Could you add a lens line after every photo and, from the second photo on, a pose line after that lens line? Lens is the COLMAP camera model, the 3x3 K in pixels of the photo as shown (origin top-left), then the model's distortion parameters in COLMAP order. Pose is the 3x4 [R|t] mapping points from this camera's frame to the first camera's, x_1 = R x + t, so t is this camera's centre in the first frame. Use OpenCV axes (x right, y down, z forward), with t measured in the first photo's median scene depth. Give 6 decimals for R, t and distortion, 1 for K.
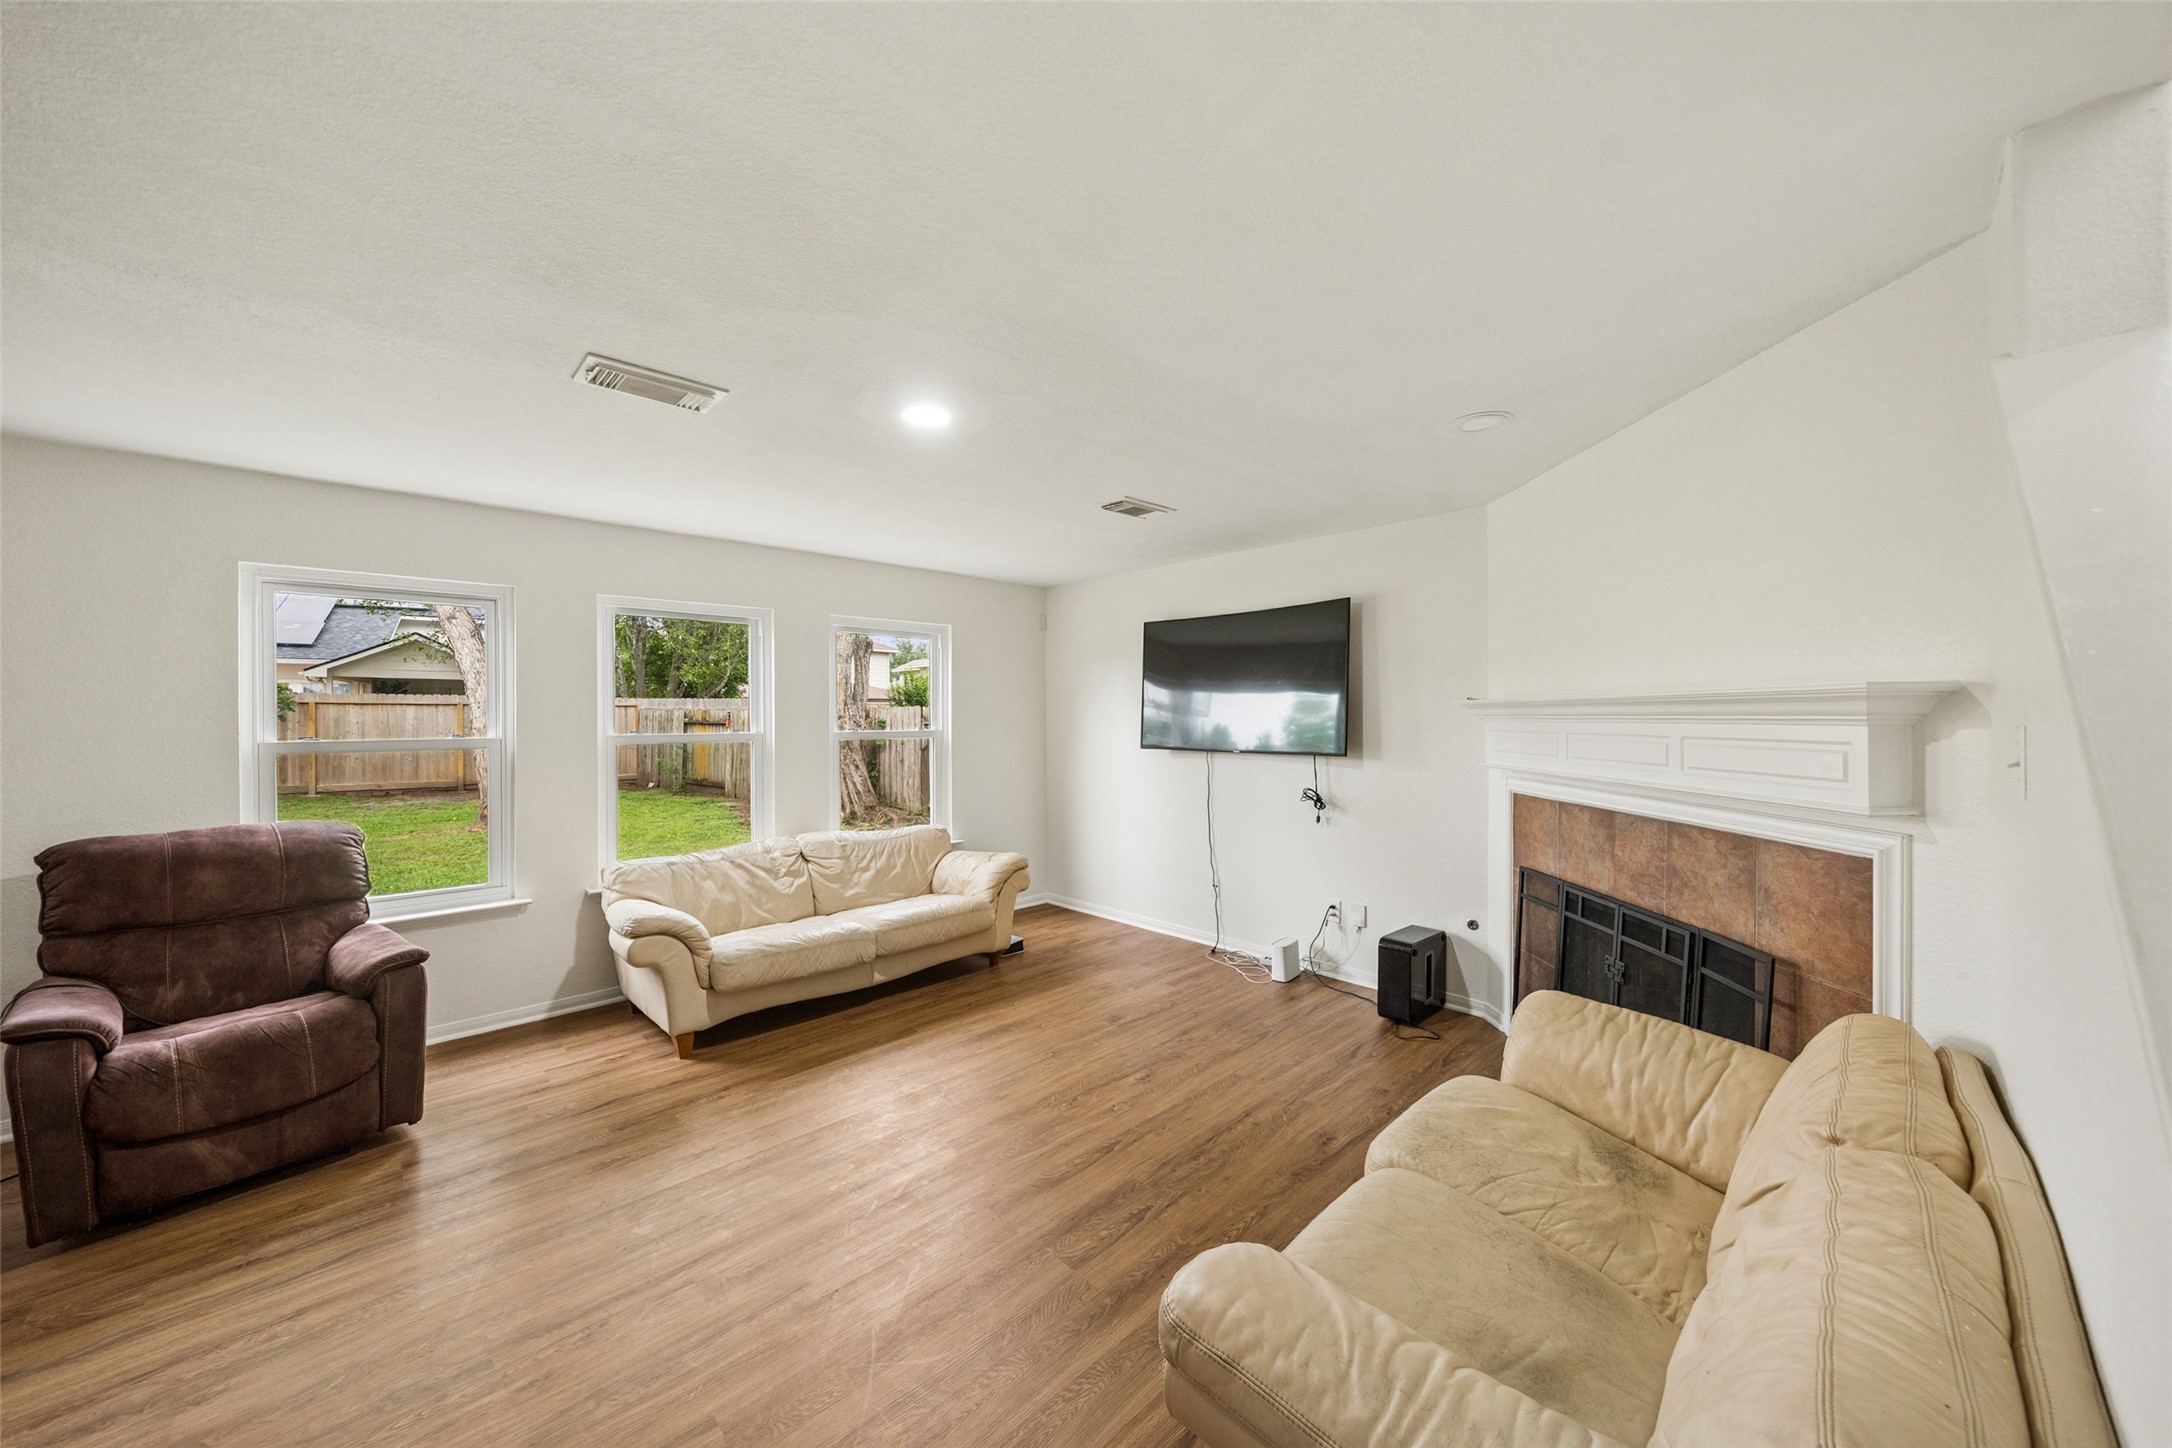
lens RADIAL K [[755.7, 0, 1105.8], [0, 755.7, 712.3], [0, 0, 1]] dist [-0.000805, -0.000144]
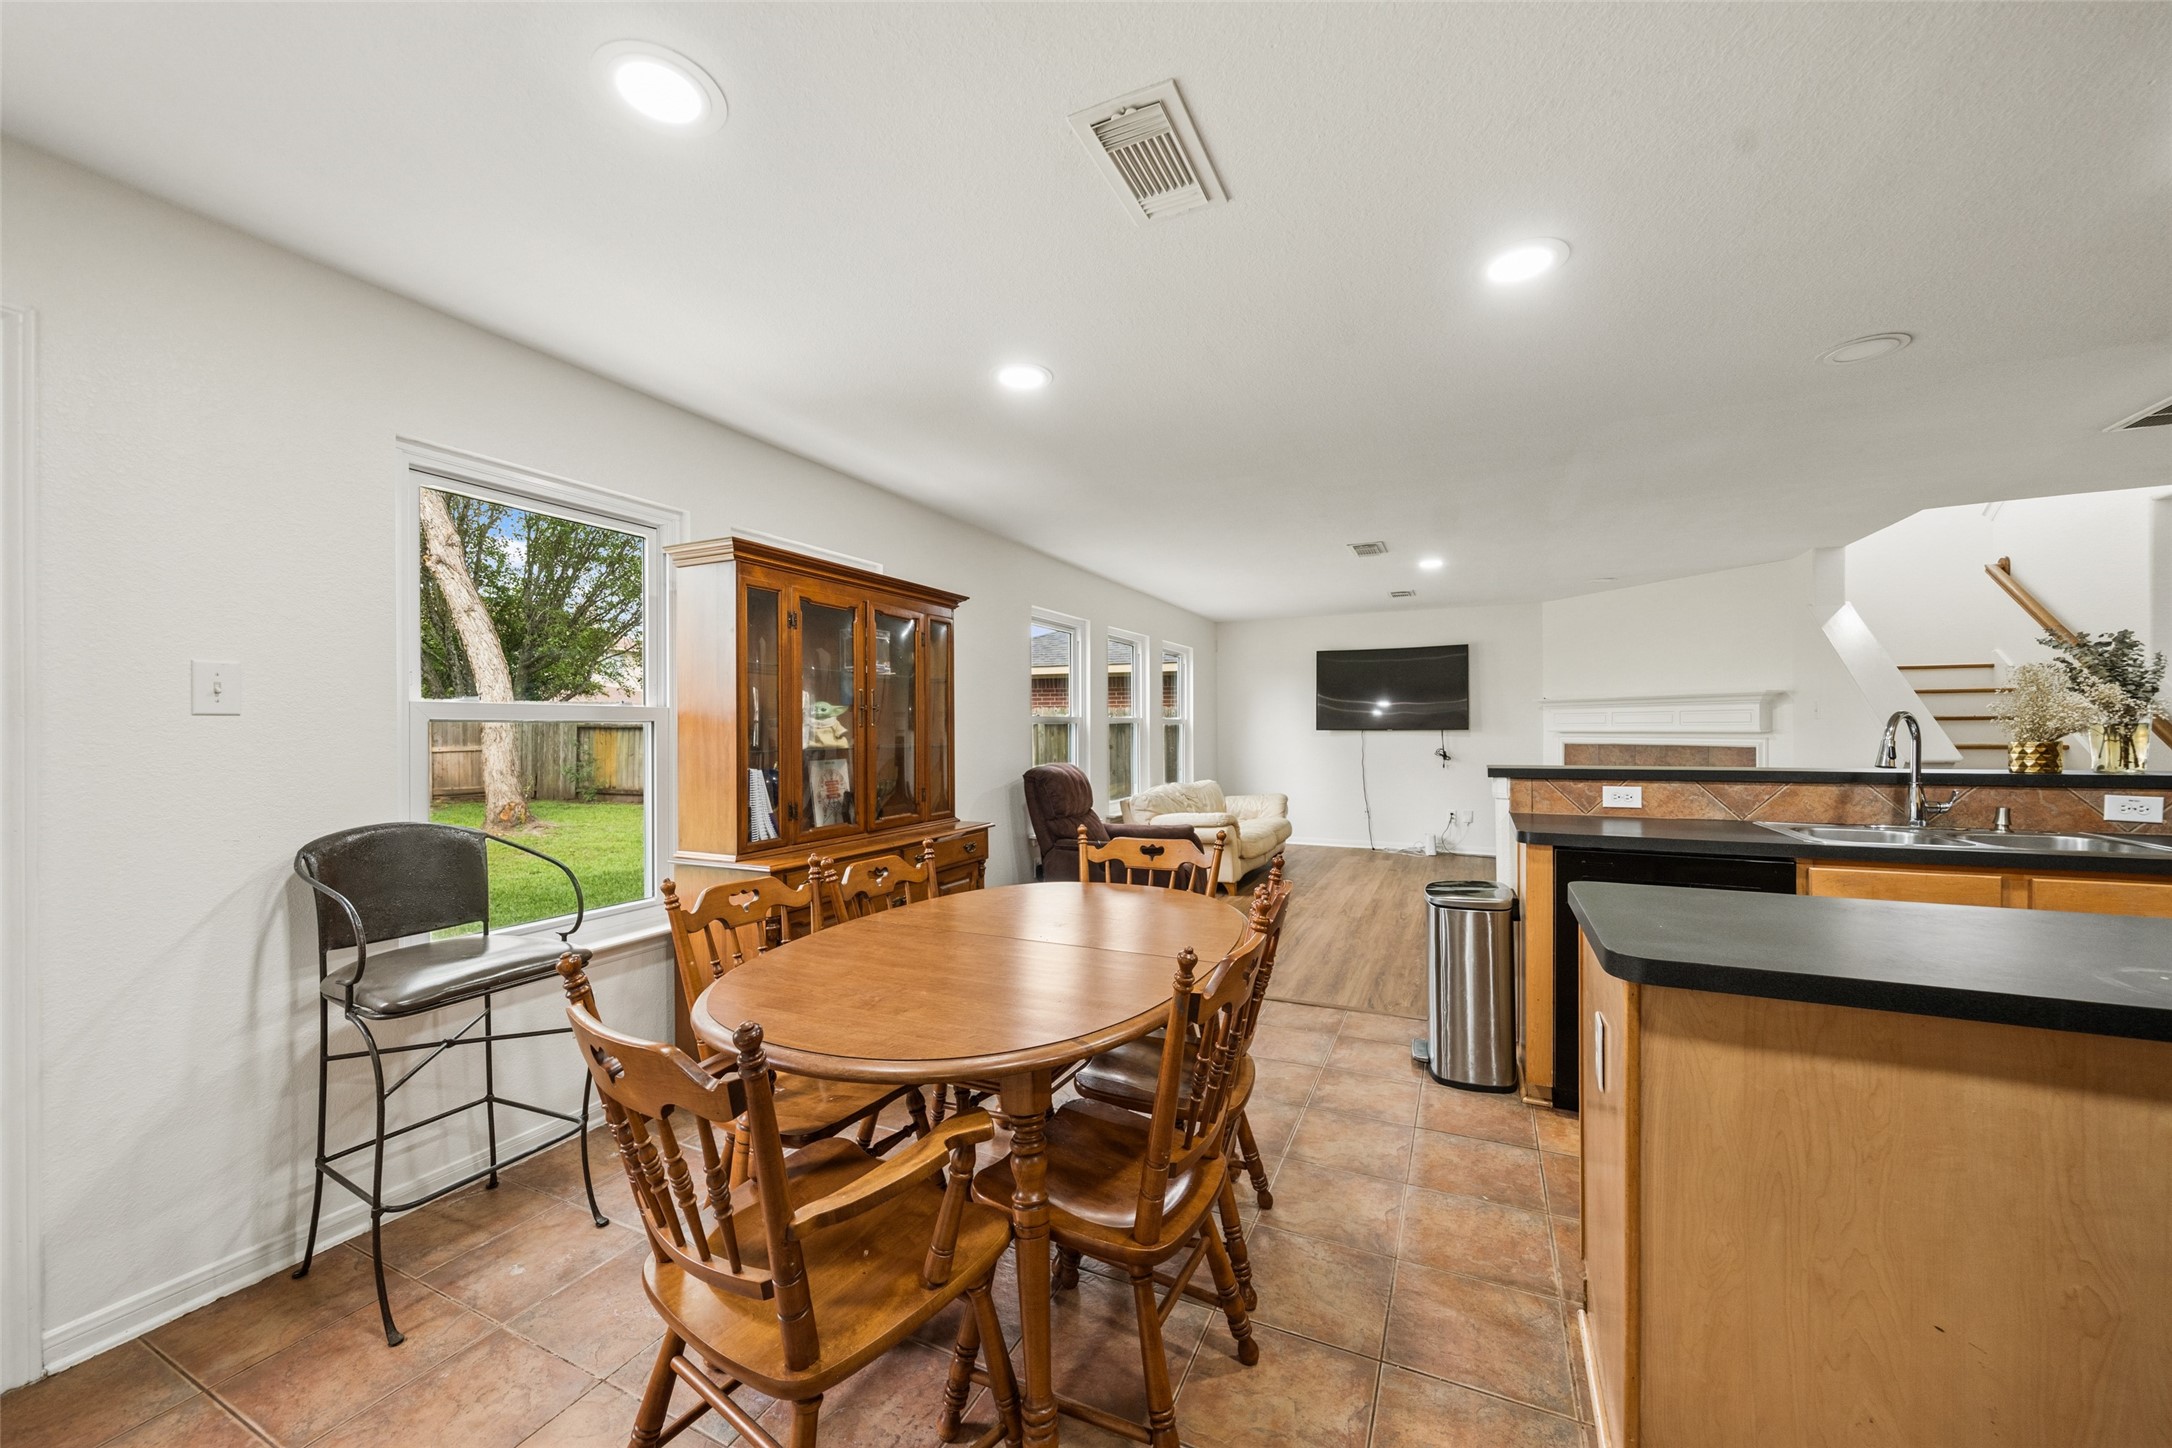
lens RADIAL K [[814.0, 0, 1071.8], [0, 814.0, 733.0], [0, 0, 1]] dist [-0.001590, -0.000267]
pose [[0.940321, -0.004896, 0.340252, -1.416439], [0.002363, 0.999966, 0.007857, 0.052588], [-0.340279, -0.006584, 0.940301, -0.609630]]
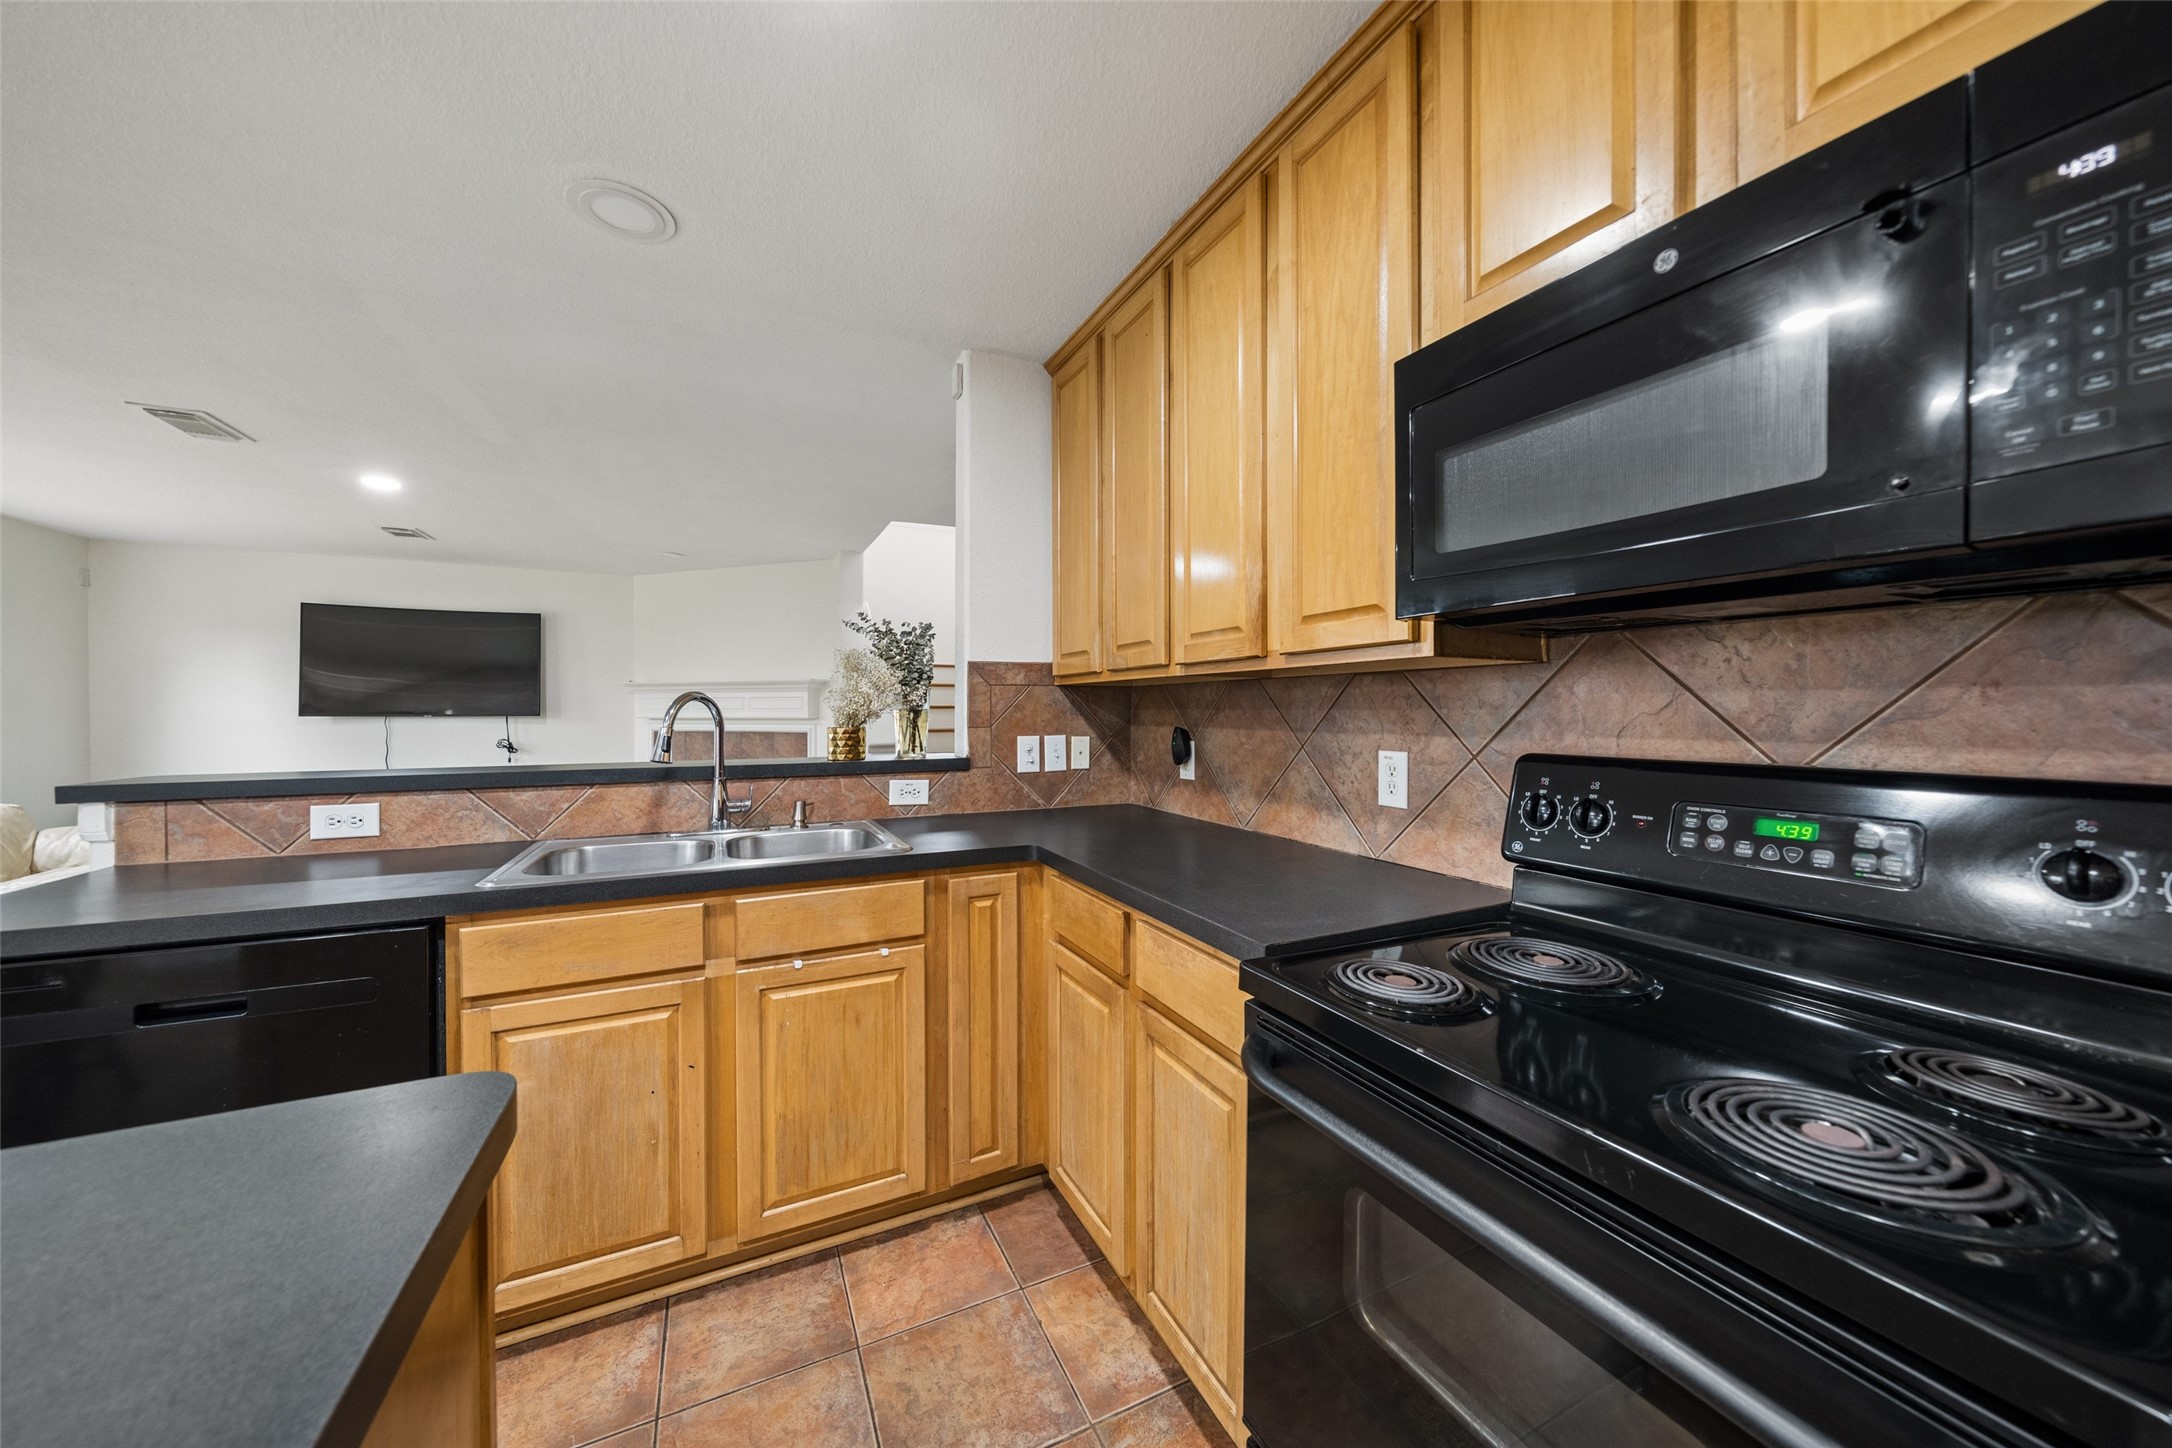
lens RADIAL K [[755.7, 0, 1097.5], [0, 755.7, 715.6], [0, 0, 1]] dist [-0.000805, -0.000144]
pose [[0.307980, -0.000710, 0.951393, -0.890518], [-0.003312, 0.999993, 0.001819, 0.055824], [-0.951387, -0.003711, 0.307976, -0.629626]]
